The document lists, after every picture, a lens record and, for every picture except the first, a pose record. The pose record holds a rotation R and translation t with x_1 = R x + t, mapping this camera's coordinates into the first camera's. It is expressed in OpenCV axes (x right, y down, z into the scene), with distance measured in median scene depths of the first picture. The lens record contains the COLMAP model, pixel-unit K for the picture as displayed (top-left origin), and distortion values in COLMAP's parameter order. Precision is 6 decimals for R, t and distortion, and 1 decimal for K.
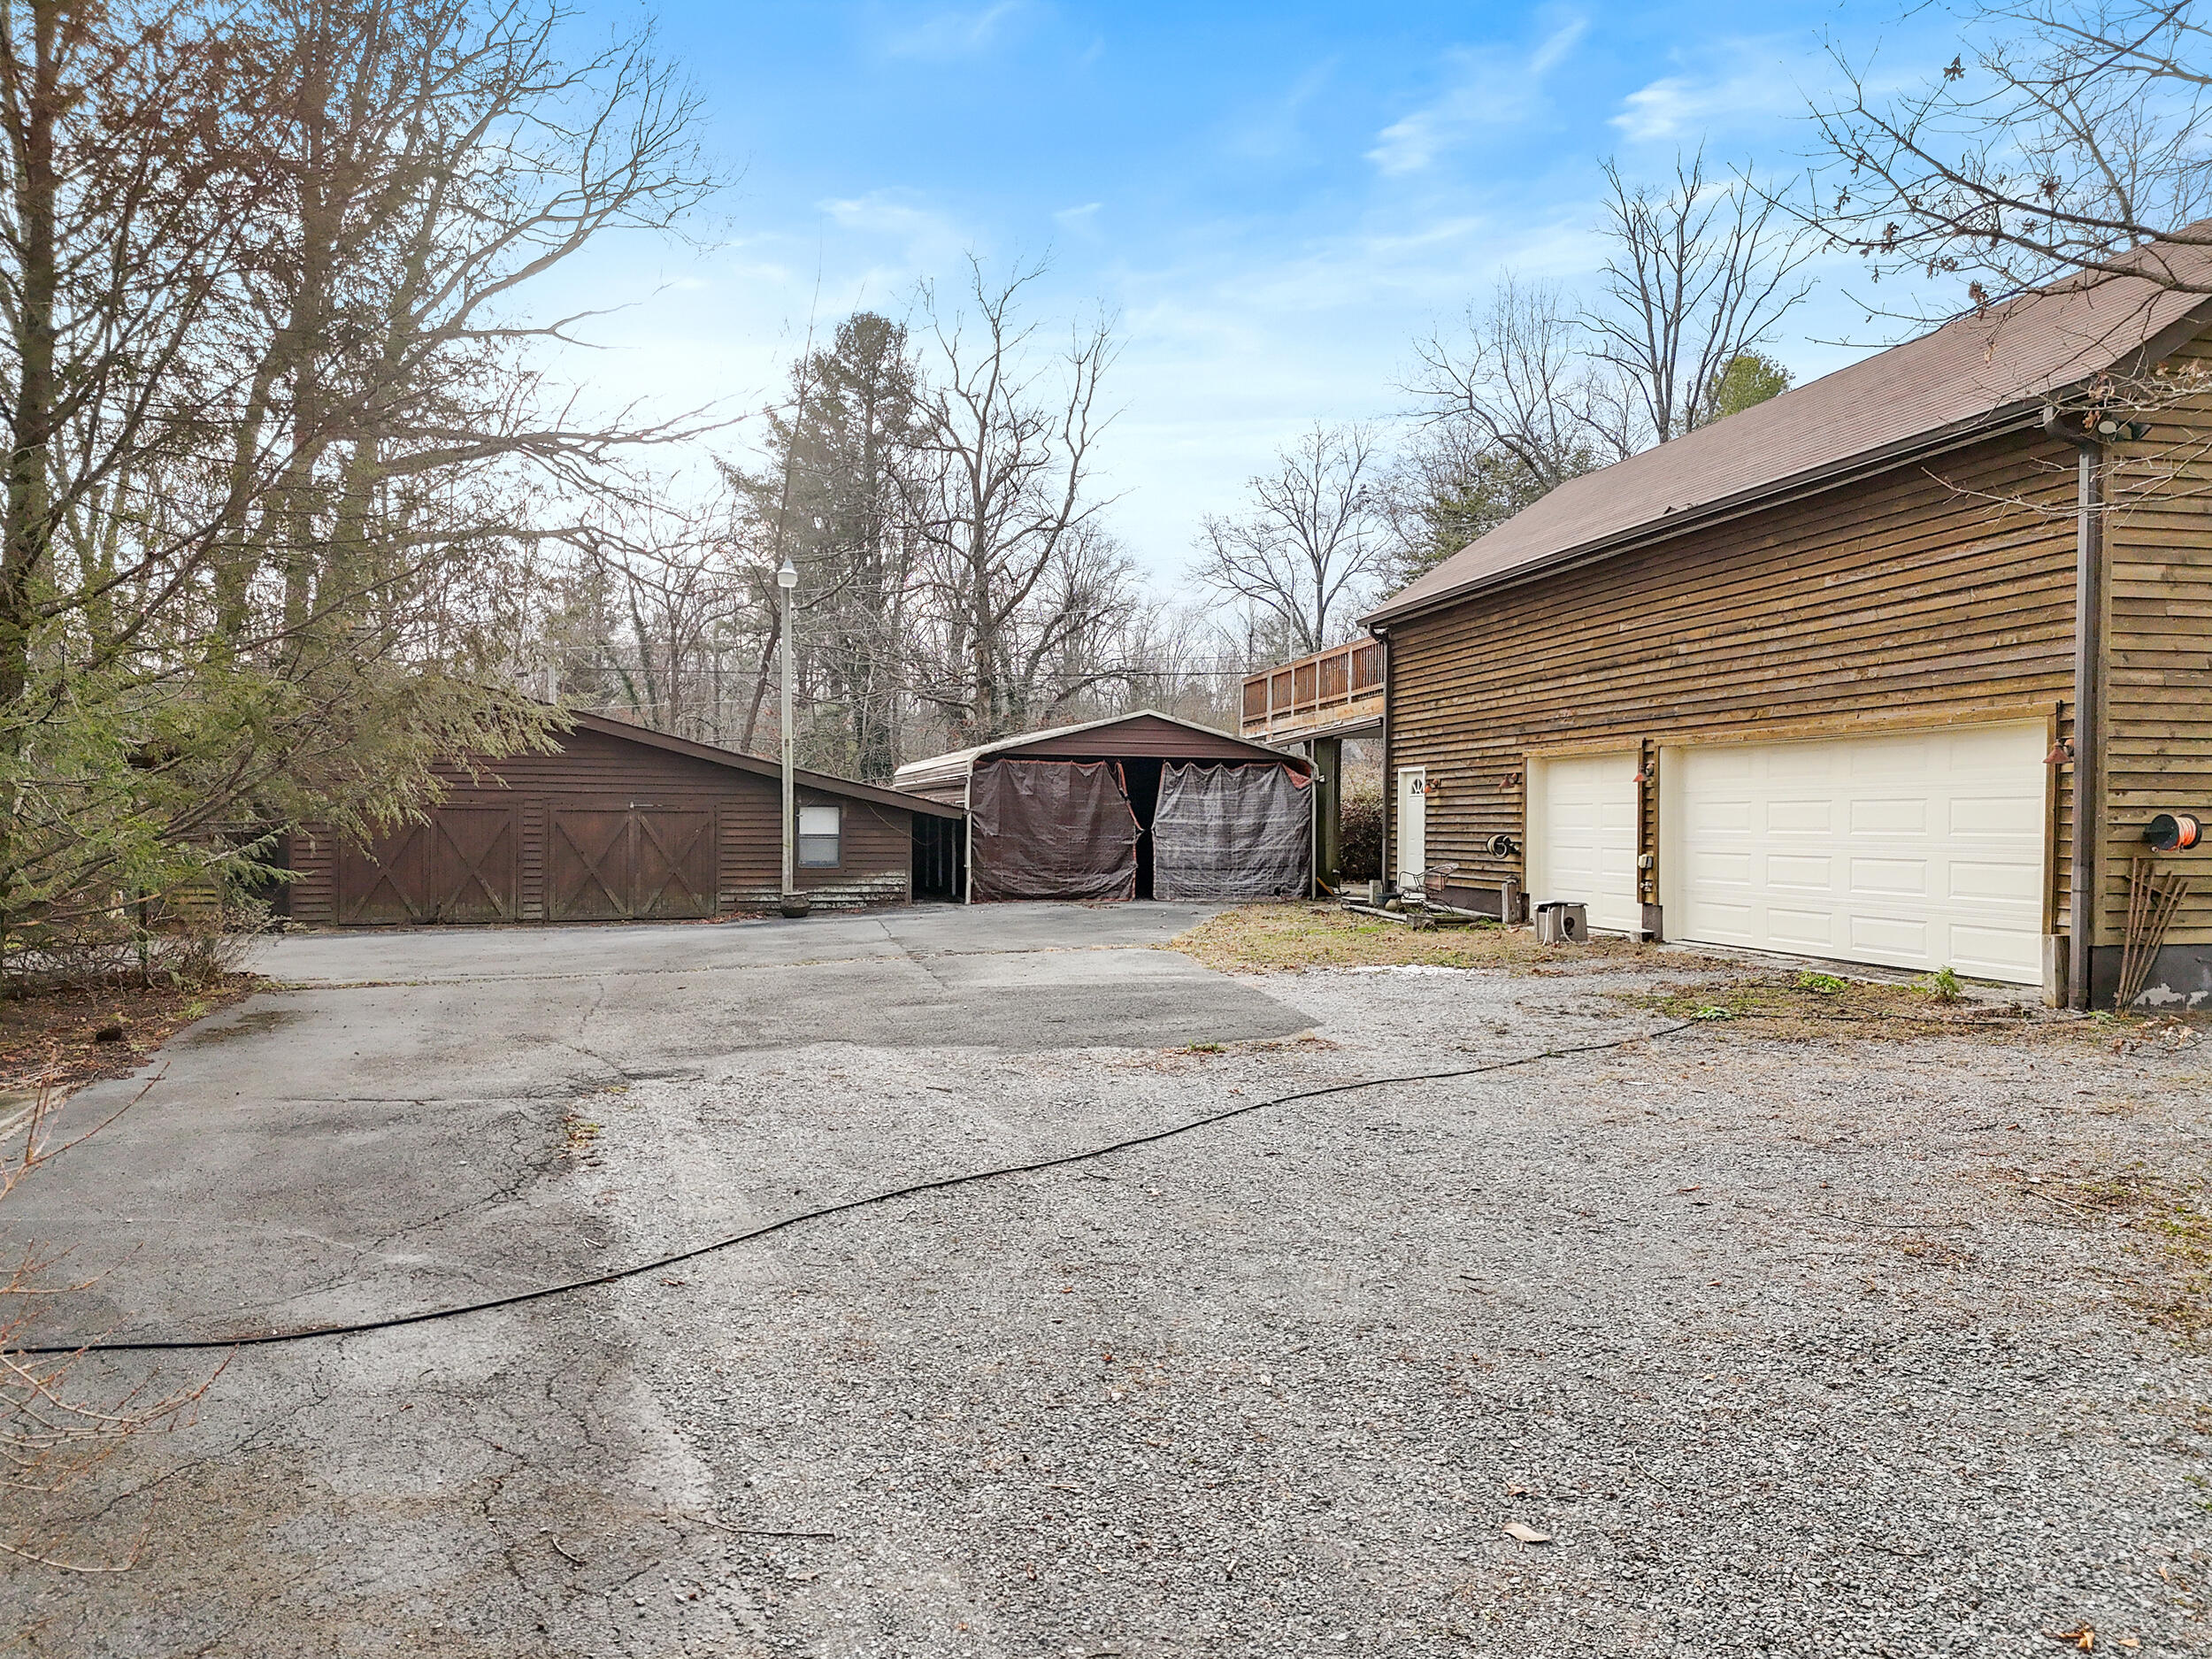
lens RADIAL K [[1641.2, 0, 1097.1], [0, 1641.2, 831.0], [0, 0, 1]] dist [0.084996, -0.086226]
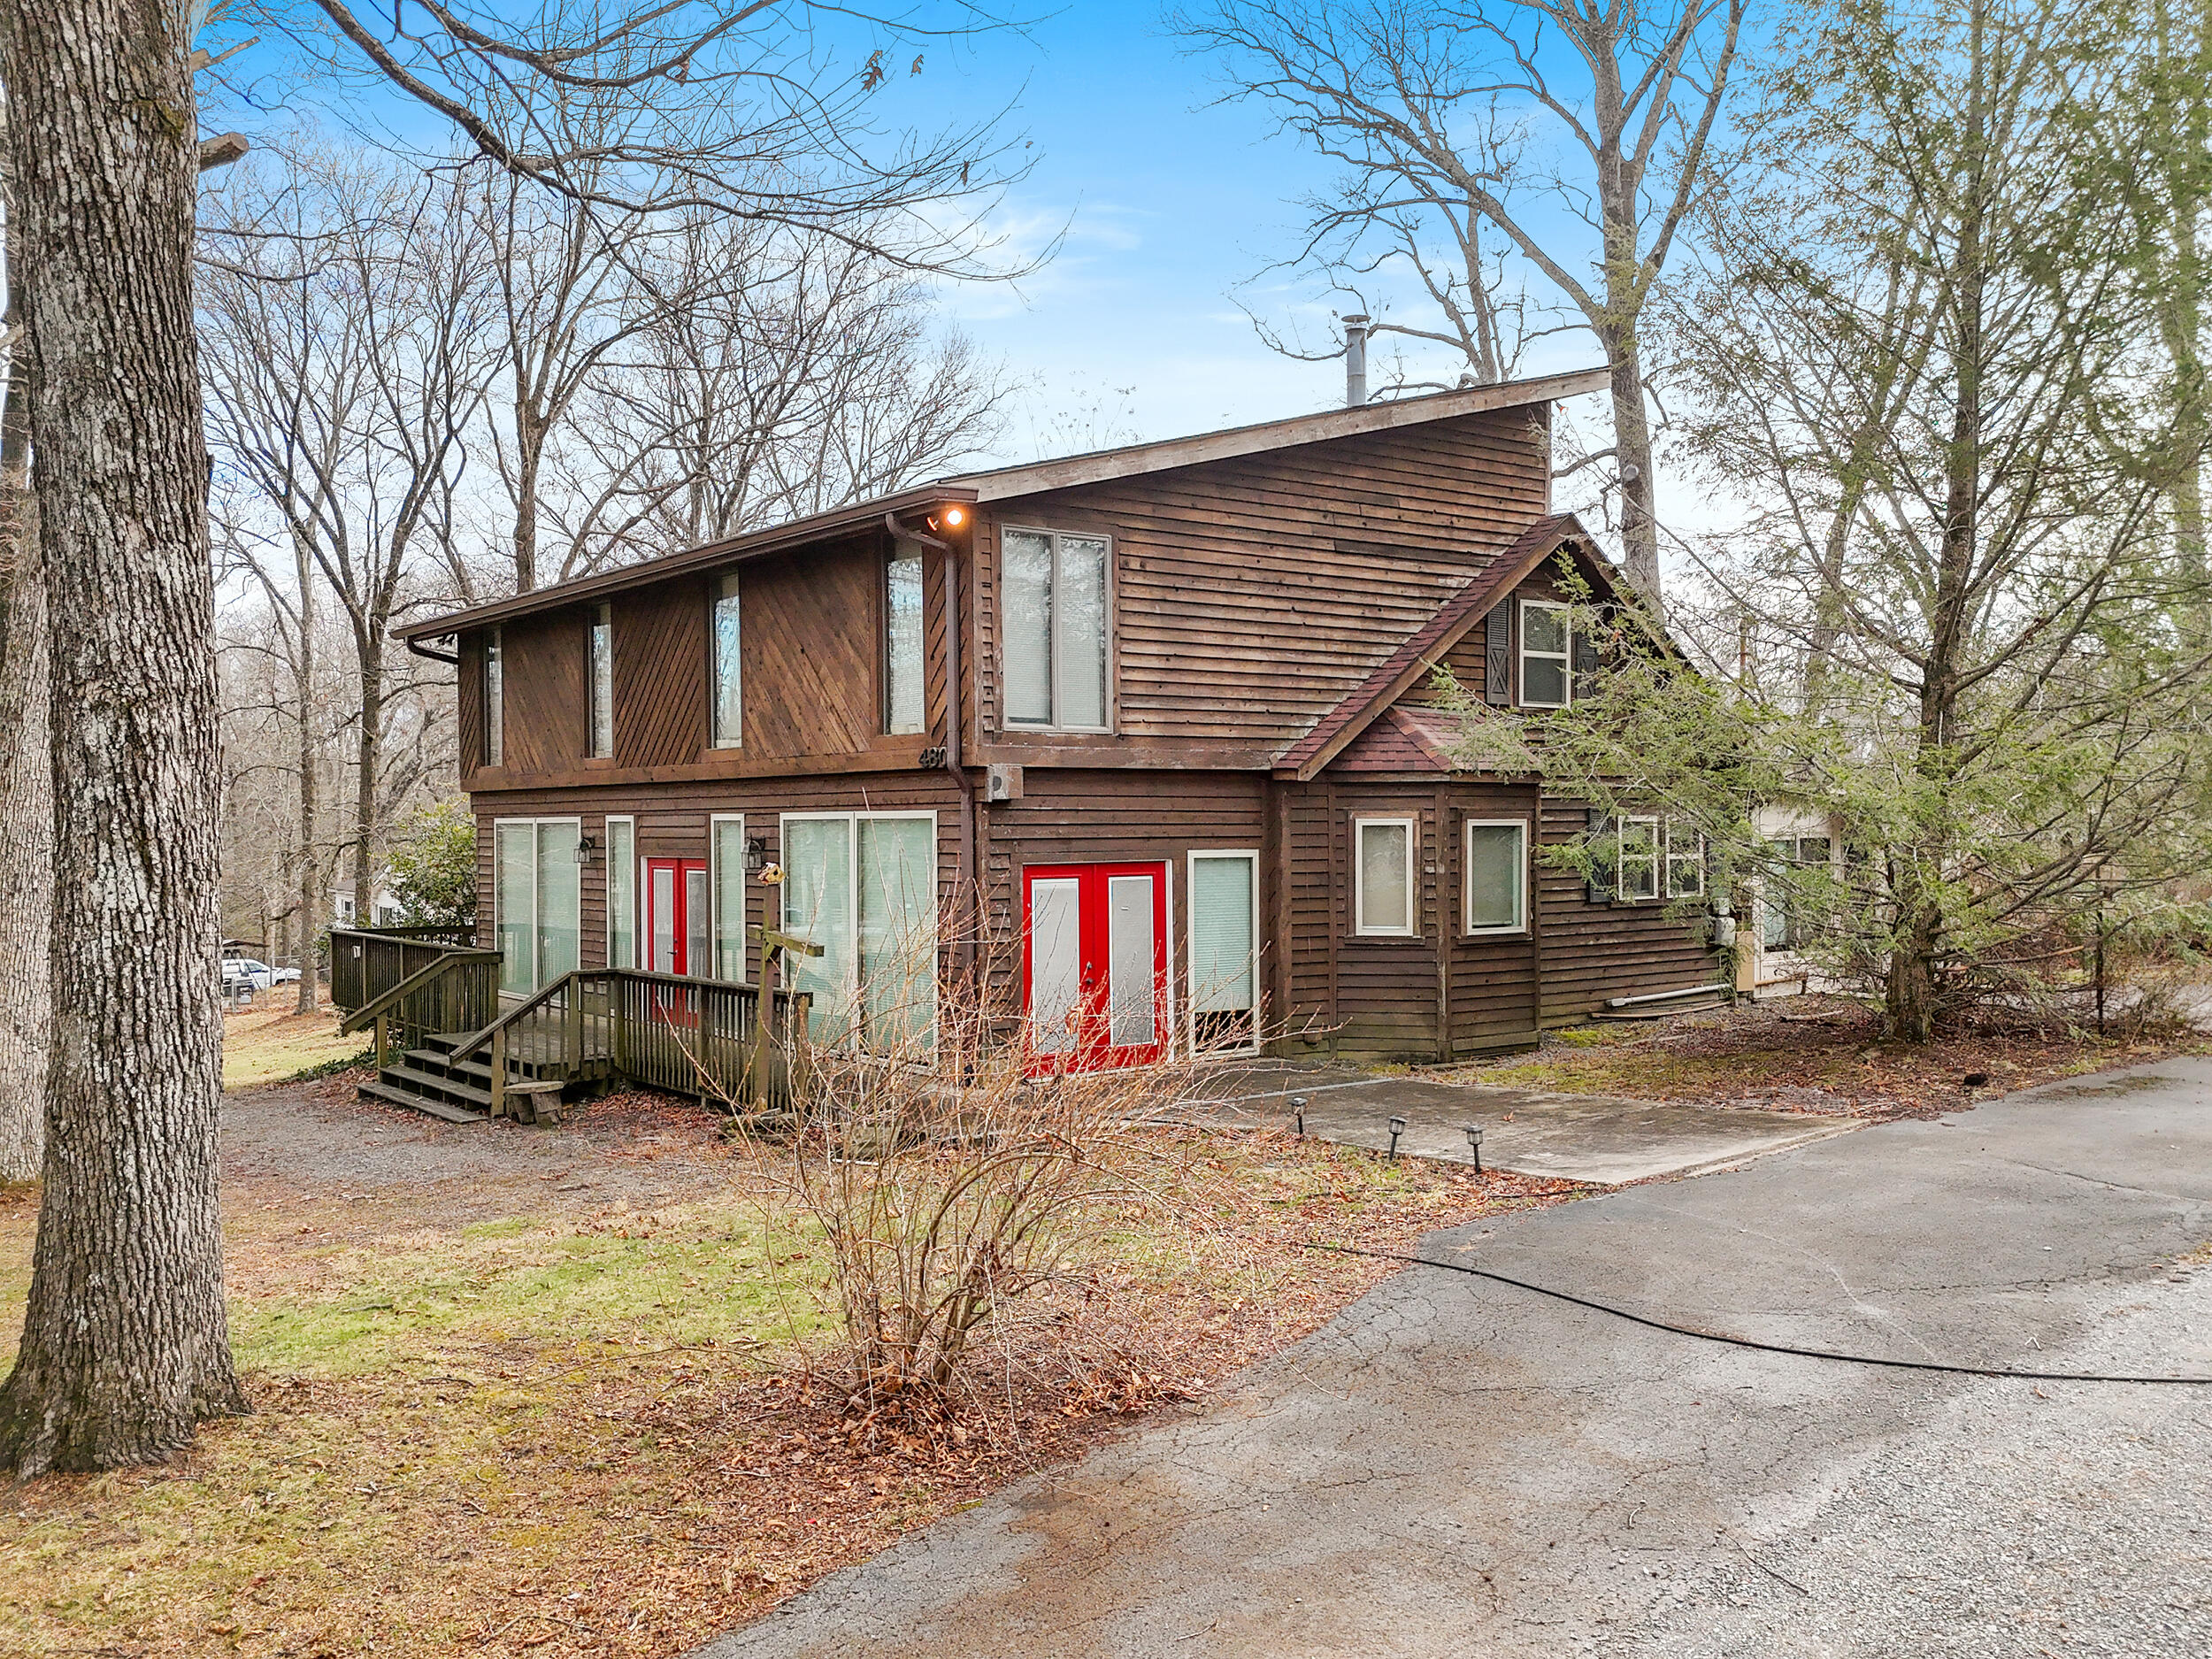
lens RADIAL K [[1851.9, 0, 1106.0], [0, 1851.9, 829.5], [0, 0, 1]] dist [0.109564, -0.132800]
pose [[0.388921, -0.004305, -0.921261, 0.328775], [0.001017, 0.999990, -0.004244, -0.036098], [0.921270, 0.000714, 0.388922, 0.021468]]
